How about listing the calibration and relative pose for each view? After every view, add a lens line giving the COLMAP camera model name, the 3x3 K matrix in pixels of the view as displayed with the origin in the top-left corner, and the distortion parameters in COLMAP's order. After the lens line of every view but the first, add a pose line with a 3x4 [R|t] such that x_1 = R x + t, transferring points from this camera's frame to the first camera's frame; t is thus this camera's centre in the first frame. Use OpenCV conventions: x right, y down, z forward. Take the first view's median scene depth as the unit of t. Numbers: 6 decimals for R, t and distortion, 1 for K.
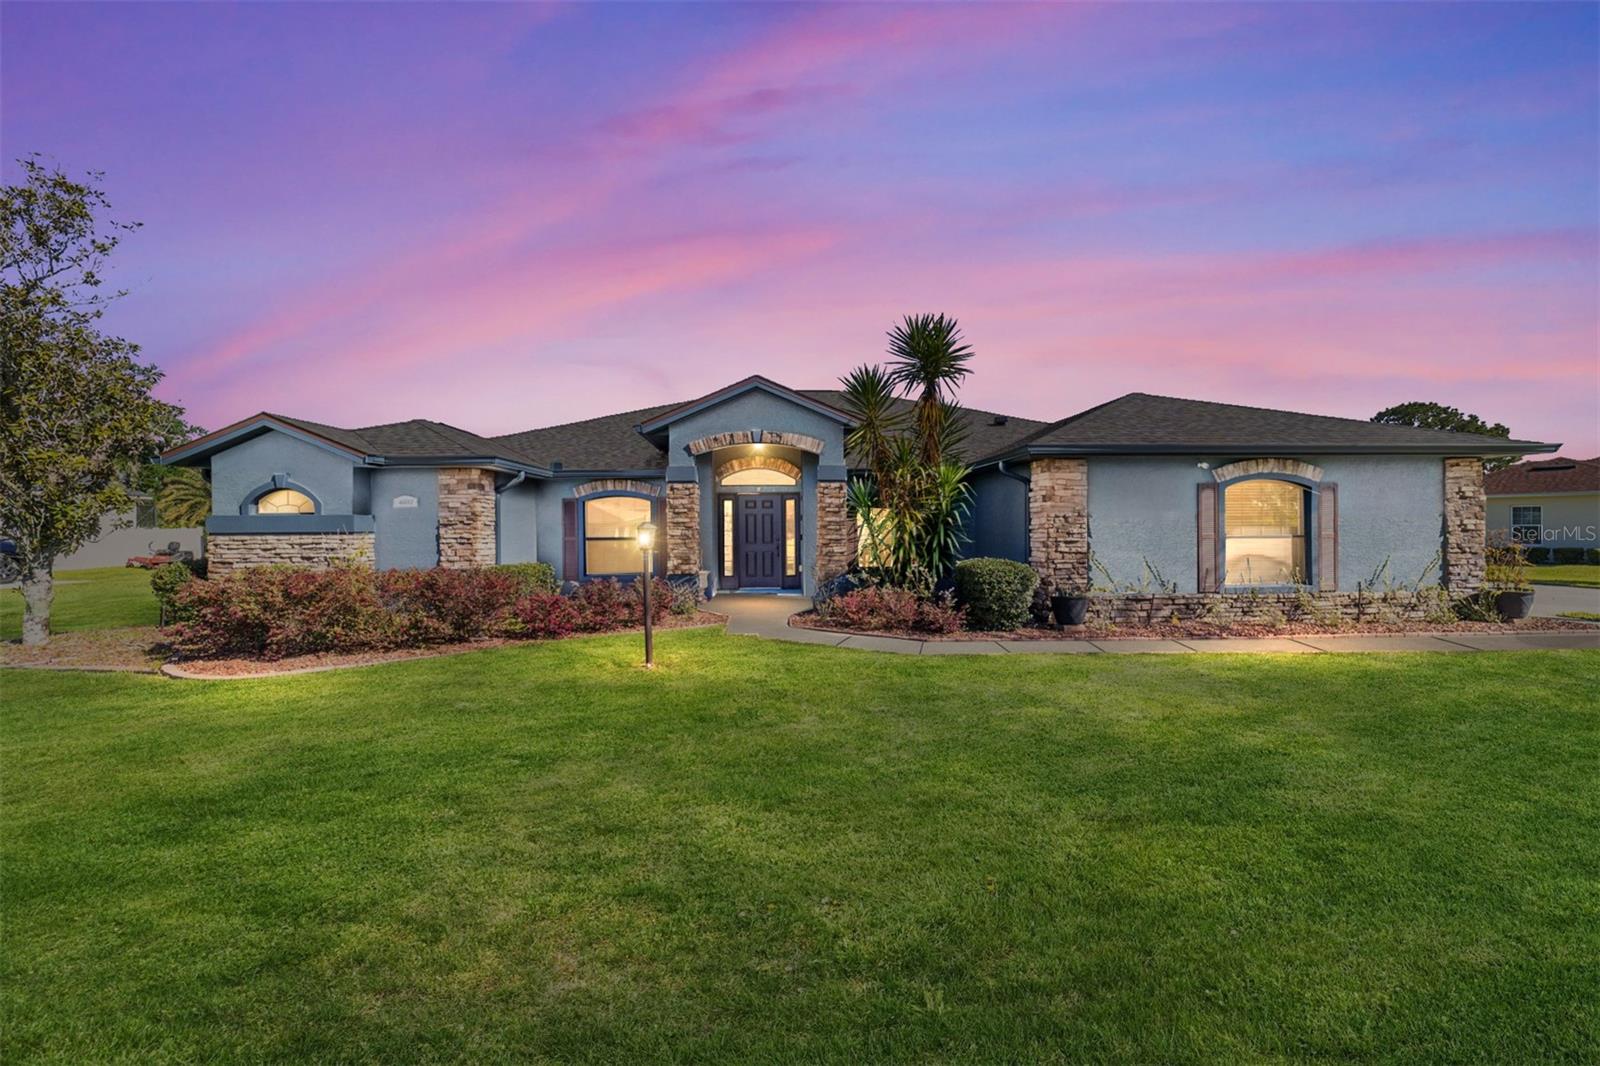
lens RADIAL K [[610.0, 0, 801.1], [0, 610.0, 527.1], [0, 0, 1]] dist [-0.018492, 0.008467]
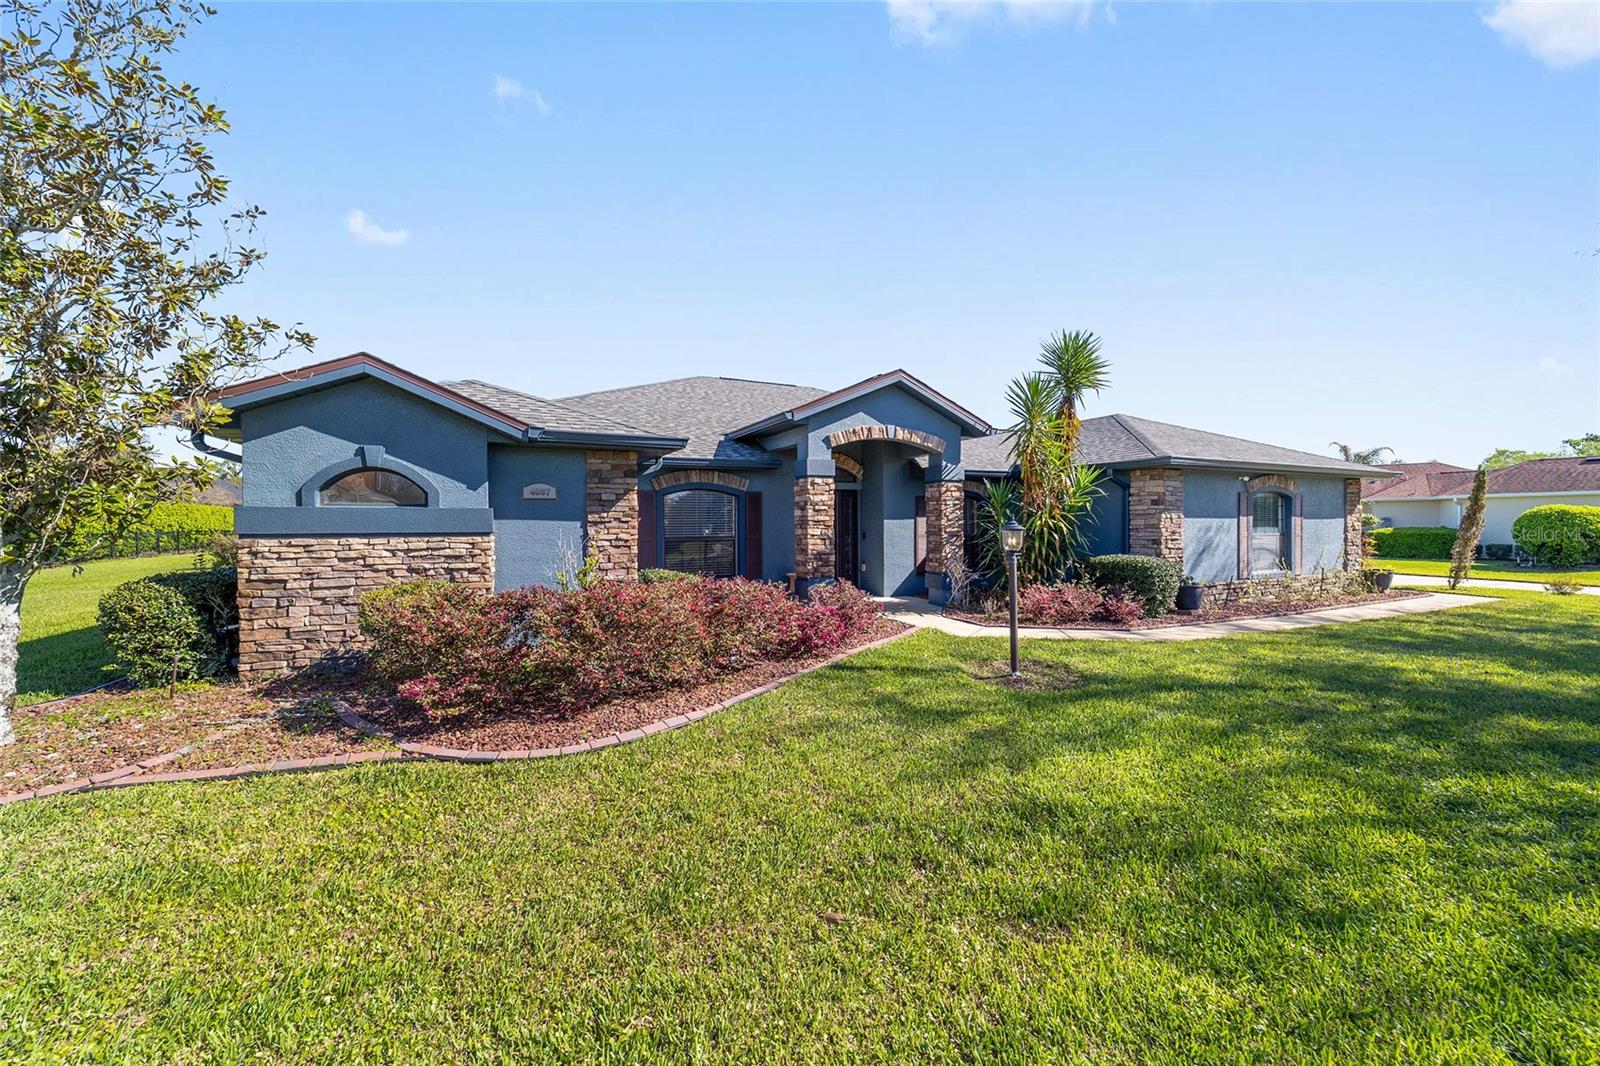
lens RADIAL K [[610.0, 0, 801.1], [0, 610.0, 527.1], [0, 0, 1]] dist [-0.018492, 0.008467]
pose [[0.922831, 0.001471, 0.385203, -0.677854], [-0.004204, 0.999972, 0.006253, -0.004199], [-0.385183, -0.007390, 0.922811, 0.193060]]
